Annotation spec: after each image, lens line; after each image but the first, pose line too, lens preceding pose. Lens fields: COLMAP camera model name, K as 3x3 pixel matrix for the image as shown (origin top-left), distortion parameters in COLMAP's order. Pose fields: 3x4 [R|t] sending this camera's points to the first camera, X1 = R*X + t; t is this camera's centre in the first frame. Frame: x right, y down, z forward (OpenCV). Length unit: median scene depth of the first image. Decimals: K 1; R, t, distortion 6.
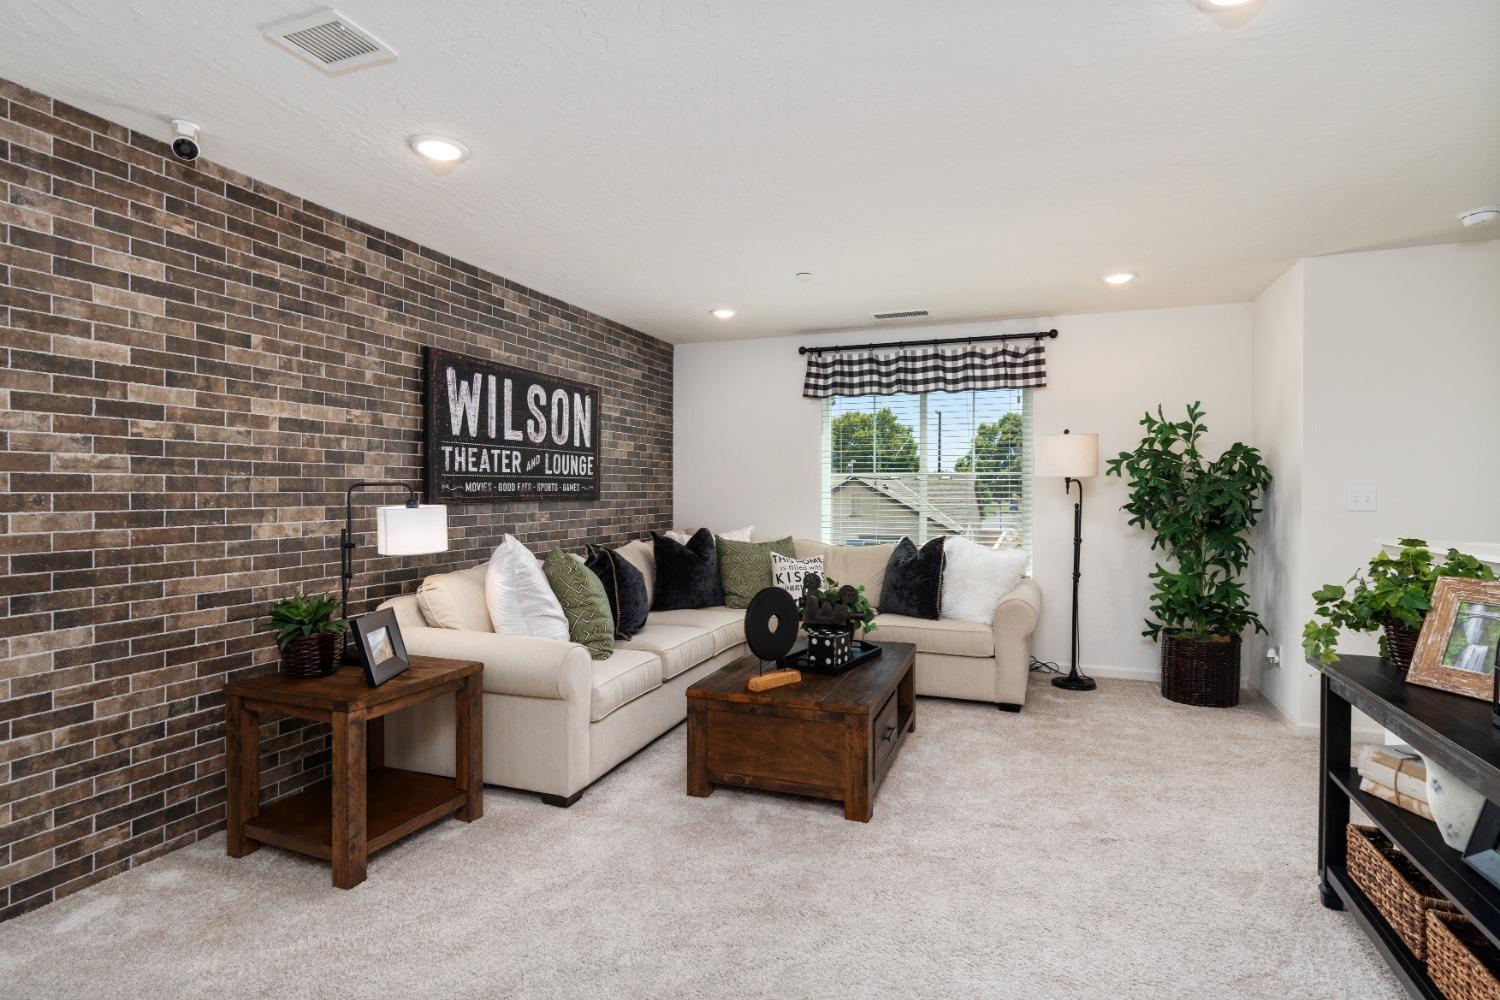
lens RADIAL K [[748.7, 0, 752.4], [0, 748.7, 490.1], [0, 0, 1]] dist [0.002130, 0.000808]
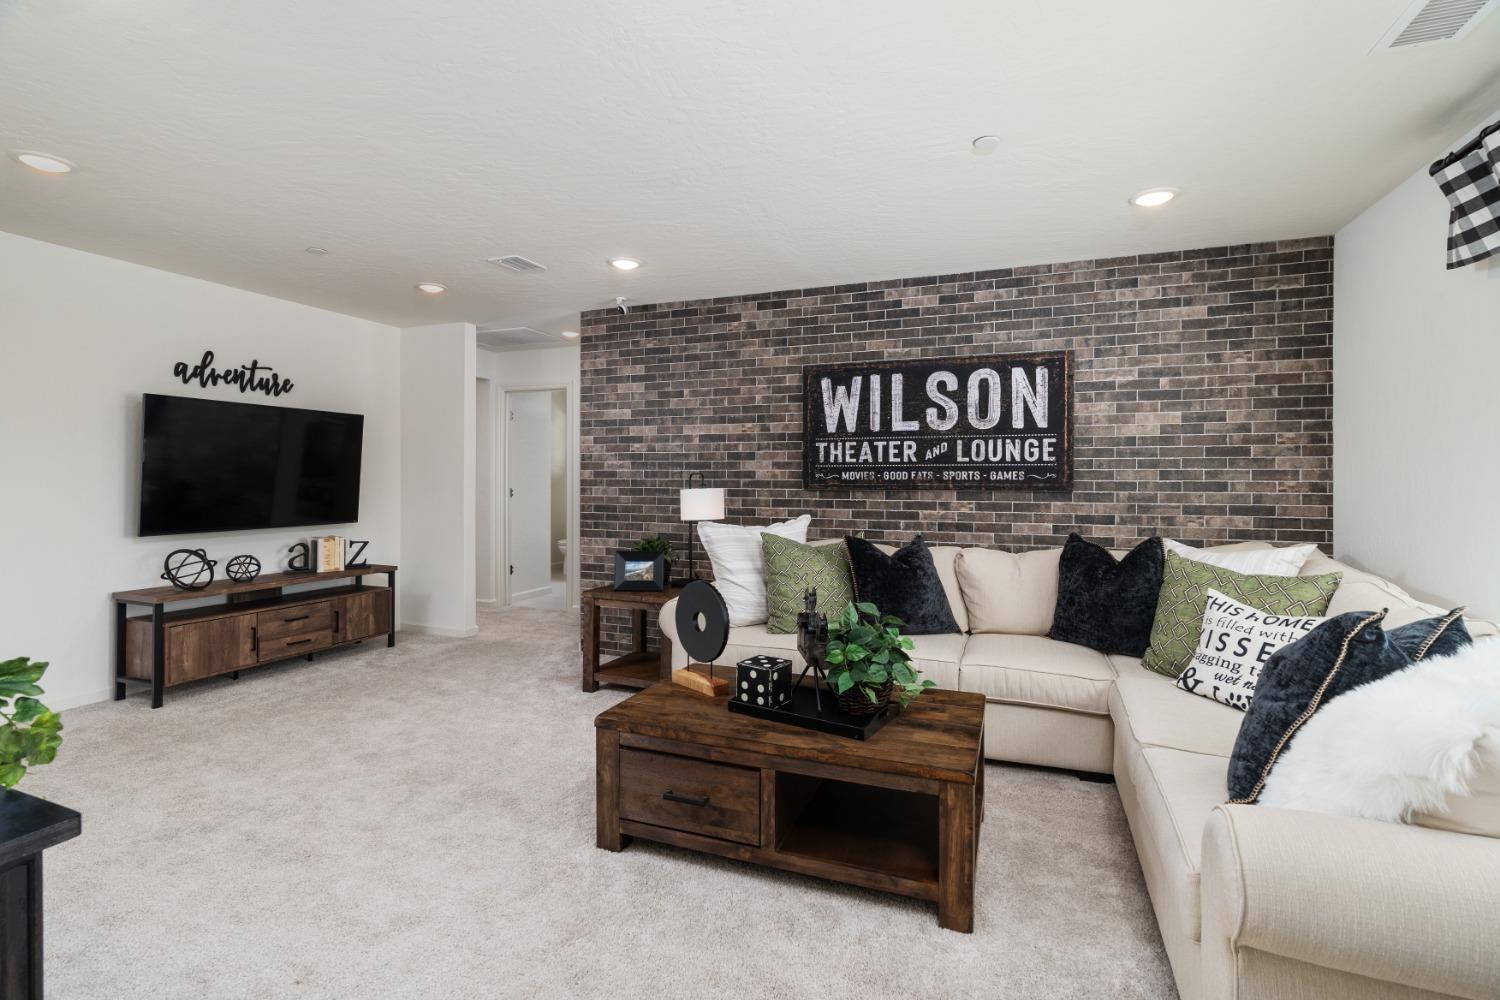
lens RADIAL K [[696.1, 0, 748.7], [0, 696.1, 478.9], [0, 0, 1]] dist [-0.001807, 0.000082]
pose [[-0.009053, -0.000423, -0.999959, 0.706047], [-0.003890, 0.999992, -0.000388, 0.001960], [0.999951, 0.003887, -0.009055, 0.850470]]
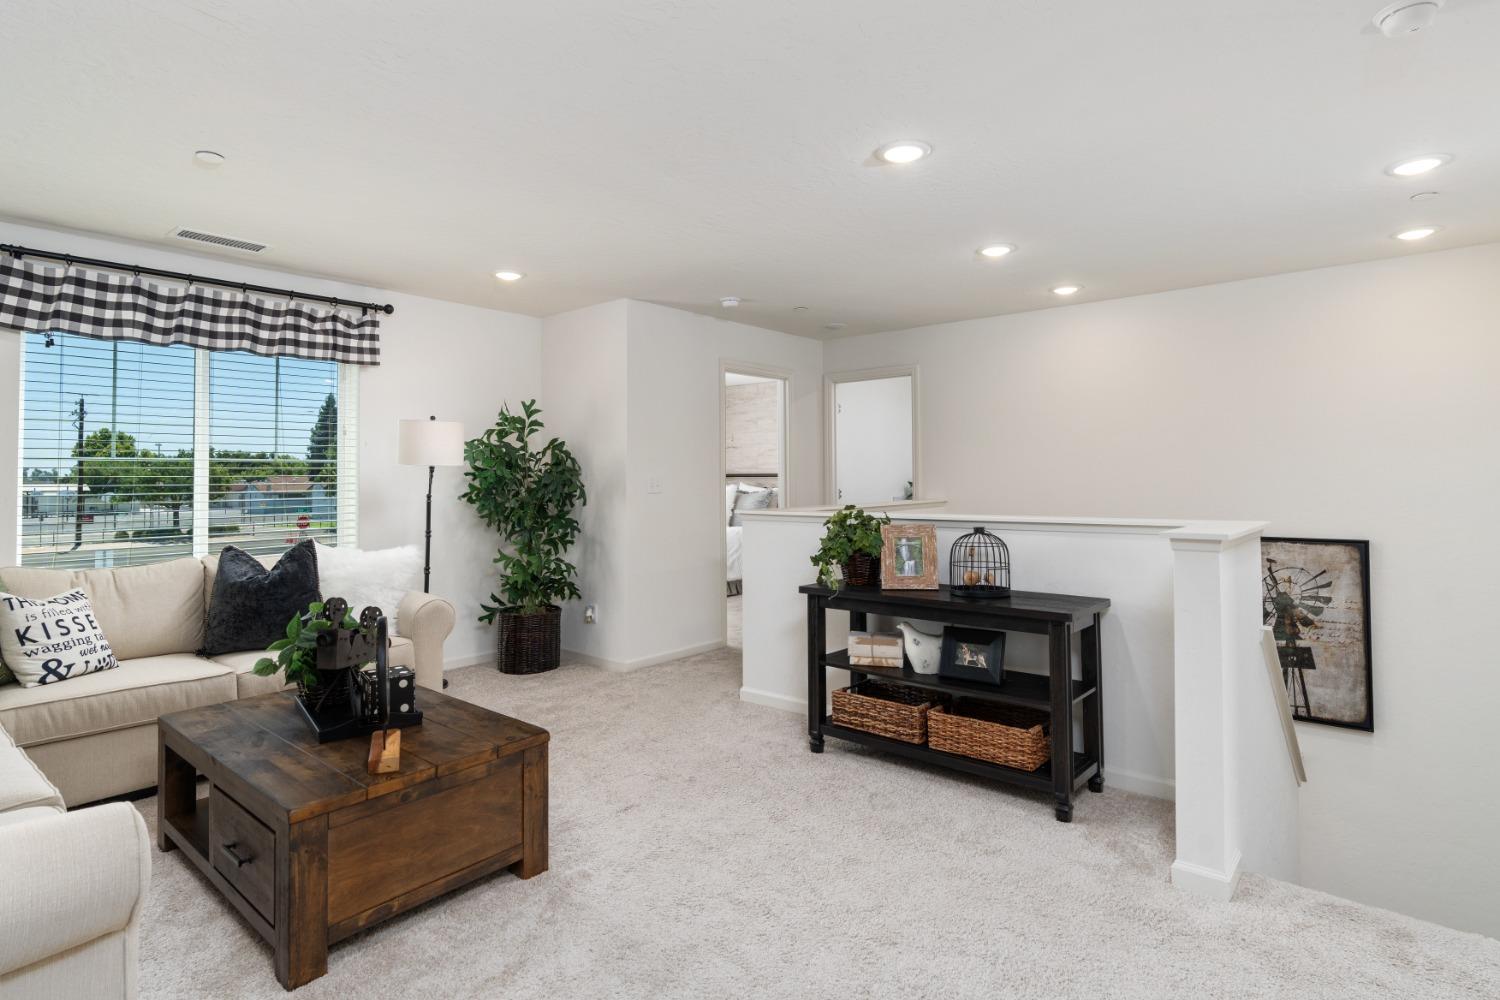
lens RADIAL K [[779.8, 0, 753.1], [0, 779.8, 458.2], [0, 0, 1]] dist [-0.000607, 0.000020]
pose [[0.333789, 0.020634, 0.942422, -0.438388], [0.009899, 0.999629, -0.025393, 0.001844], [-0.942596, 0.017805, 0.333460, 0.341859]]
